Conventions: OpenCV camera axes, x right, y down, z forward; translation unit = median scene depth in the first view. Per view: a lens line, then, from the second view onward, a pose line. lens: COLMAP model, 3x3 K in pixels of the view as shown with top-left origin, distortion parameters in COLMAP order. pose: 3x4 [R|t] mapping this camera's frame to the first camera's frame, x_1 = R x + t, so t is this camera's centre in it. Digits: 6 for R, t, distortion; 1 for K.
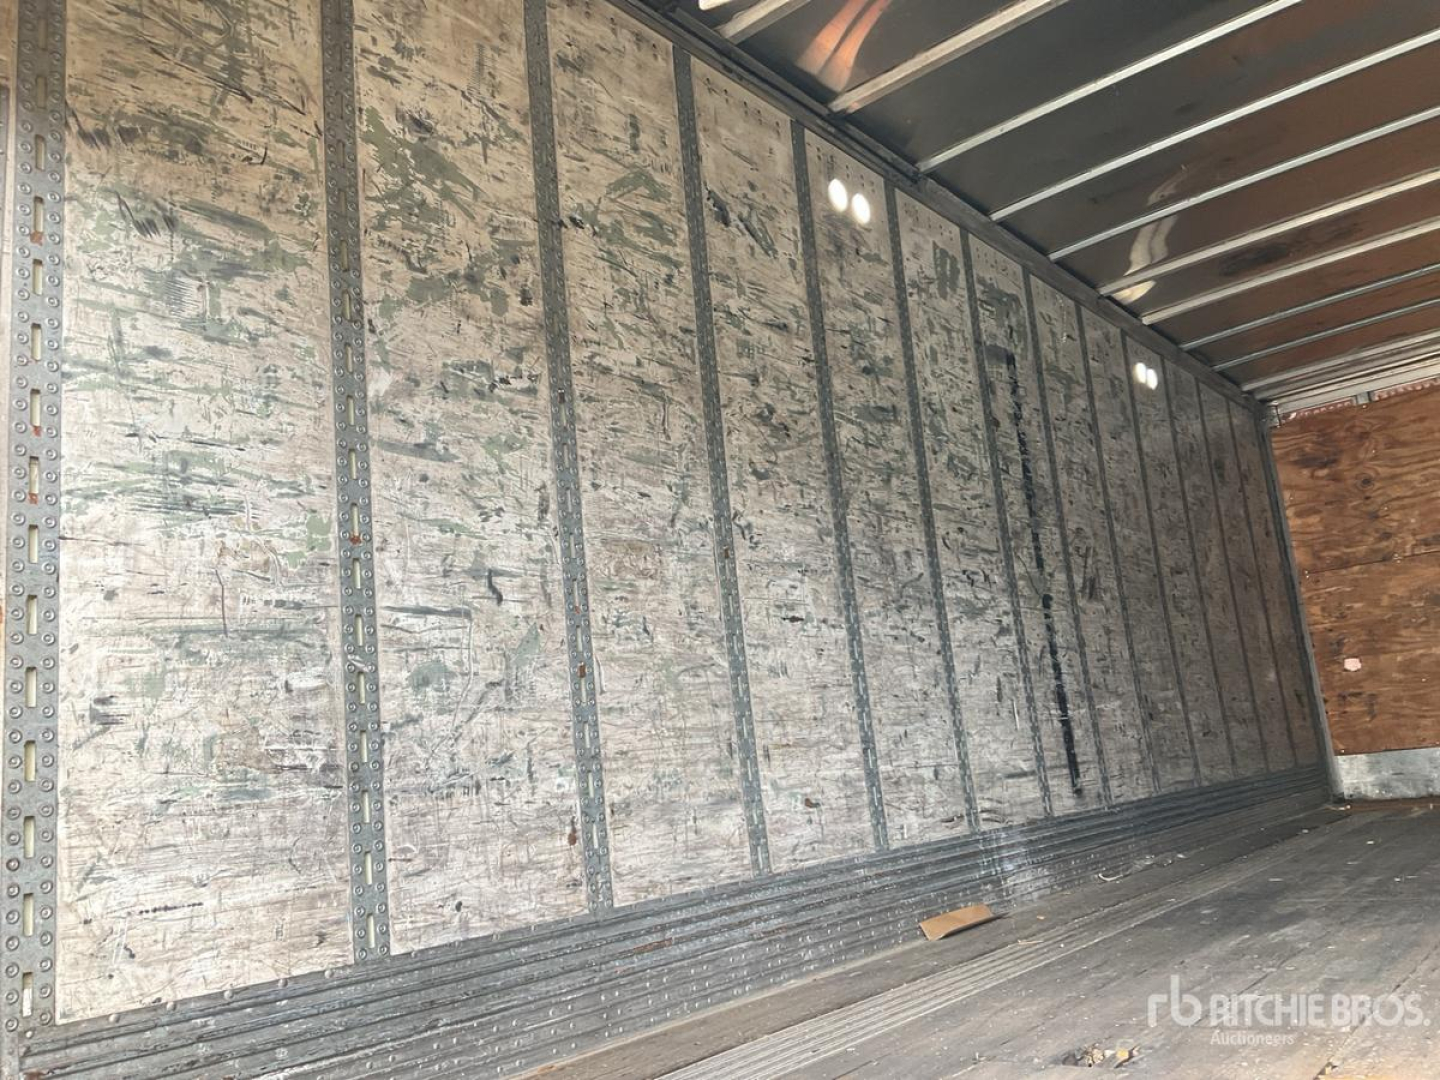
lens RADIAL K [[1196.6, 0, 724.0], [0, 1196.6, 553.3], [0, 0, 1]] dist [0.065298, -0.118821]
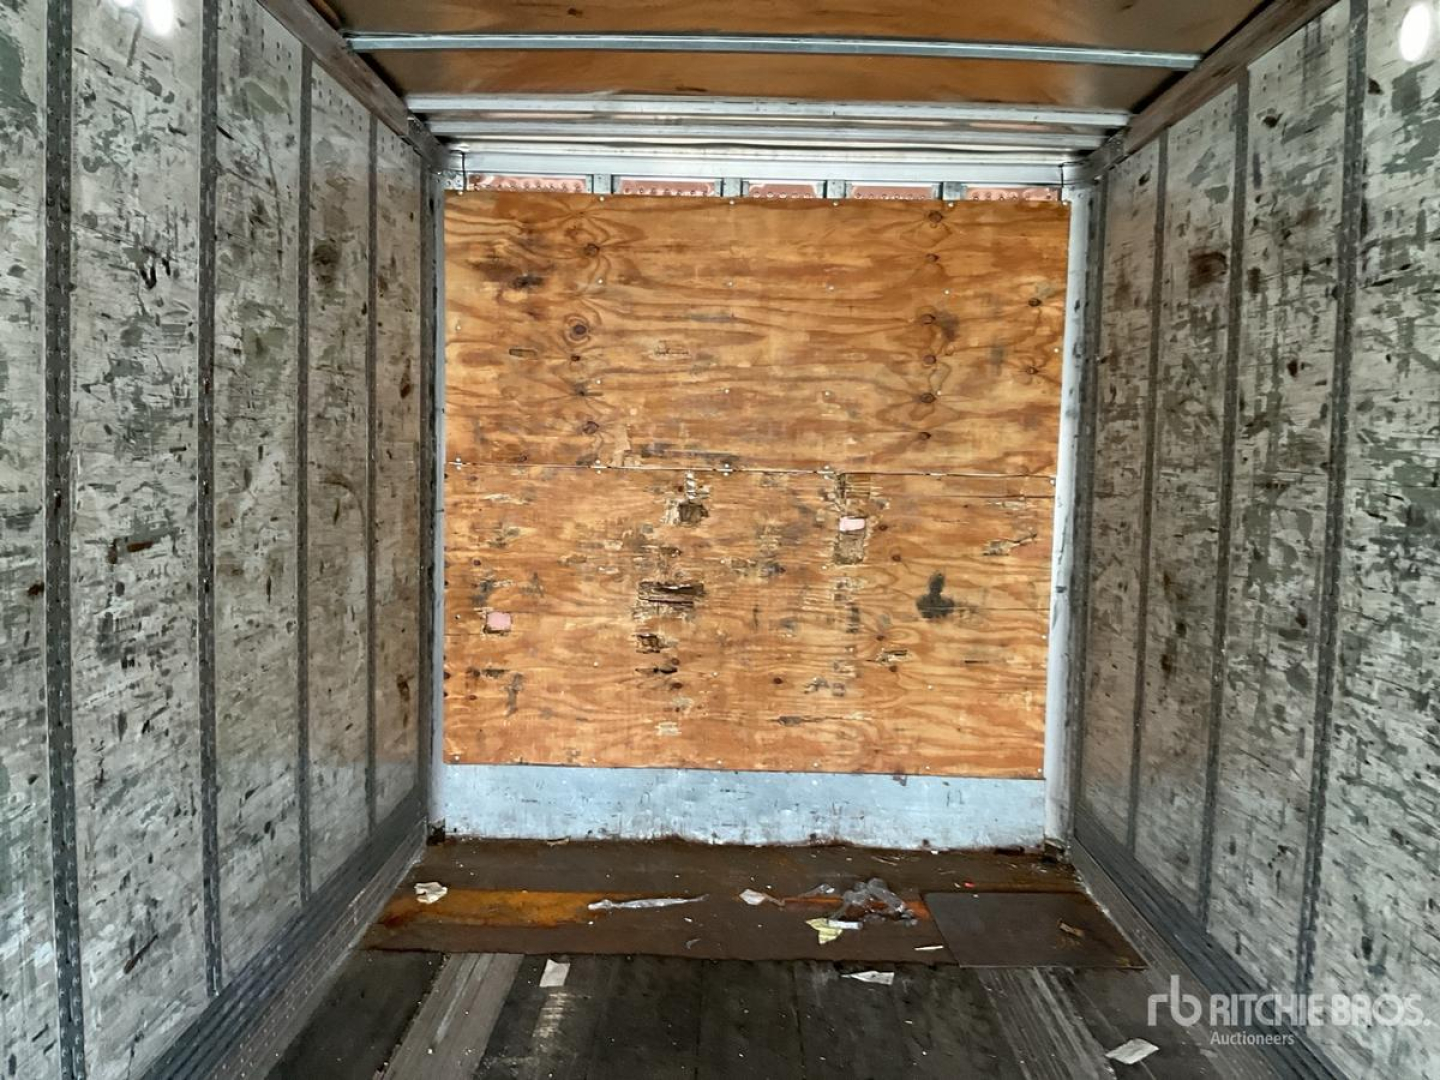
lens RADIAL K [[1196.6, 0, 729.9], [0, 1196.6, 537.8], [0, 0, 1]] dist [0.065298, -0.118821]
pose [[0.775711, 0.070568, 0.627130, 0.227800], [-0.222469, 0.960514, 0.167095, -0.075558], [-0.590576, -0.269134, 0.760781, 0.481353]]
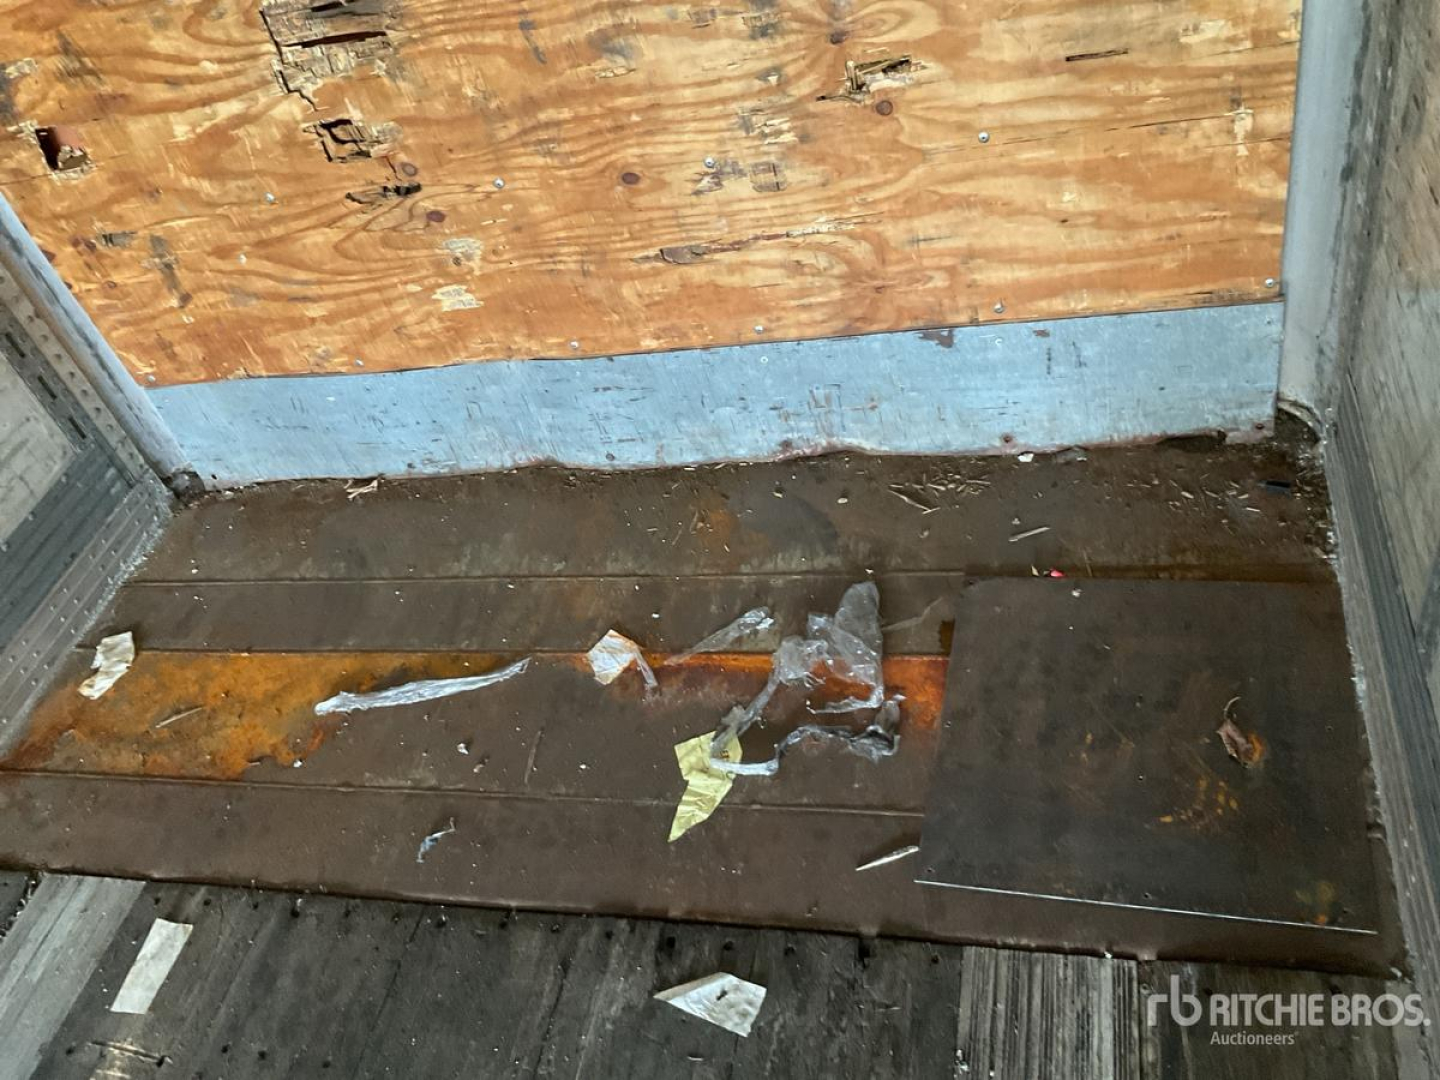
lens RADIAL K [[1196.6, 0, 715.5], [0, 1196.6, 569.9], [0, 0, 1]] dist [0.065298, -0.118821]
pose [[0.890450, -0.379260, 0.251515, 0.548268], [0.050209, 0.631184, 0.774007, -0.062700], [-0.452302, -0.676586, 0.581080, 0.683648]]
